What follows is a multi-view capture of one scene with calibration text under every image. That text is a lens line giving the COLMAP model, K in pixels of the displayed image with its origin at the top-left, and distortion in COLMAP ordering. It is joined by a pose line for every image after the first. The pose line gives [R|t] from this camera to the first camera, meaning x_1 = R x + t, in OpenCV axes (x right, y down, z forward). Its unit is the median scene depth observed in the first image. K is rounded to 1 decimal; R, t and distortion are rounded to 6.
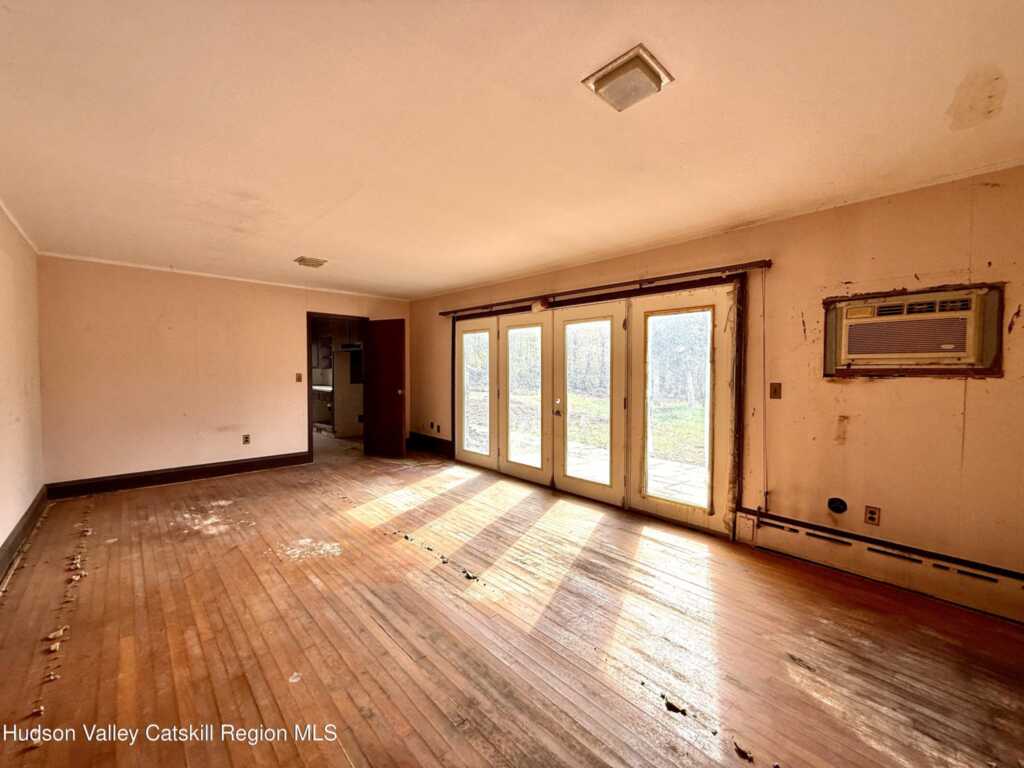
lens RADIAL K [[407.4, 0, 508.8], [0, 407.4, 383.2], [0, 0, 1]] dist [-0.000180, 0.000092]
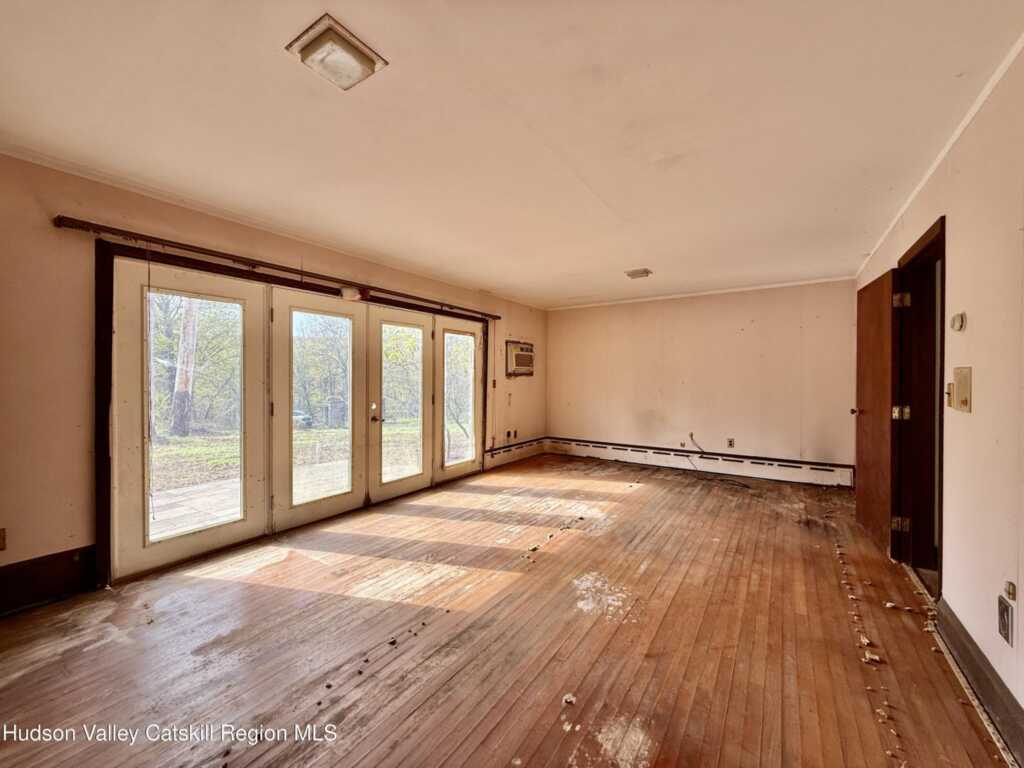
lens RADIAL K [[407.4, 0, 508.8], [0, 407.4, 383.2], [0, 0, 1]] dist [-0.000180, 0.000092]
pose [[-0.219353, -0.019892, 0.975443, -1.187936], [0.029016, 0.999217, 0.026902, -0.032474], [-0.975214, 0.034204, -0.218604, 1.295660]]
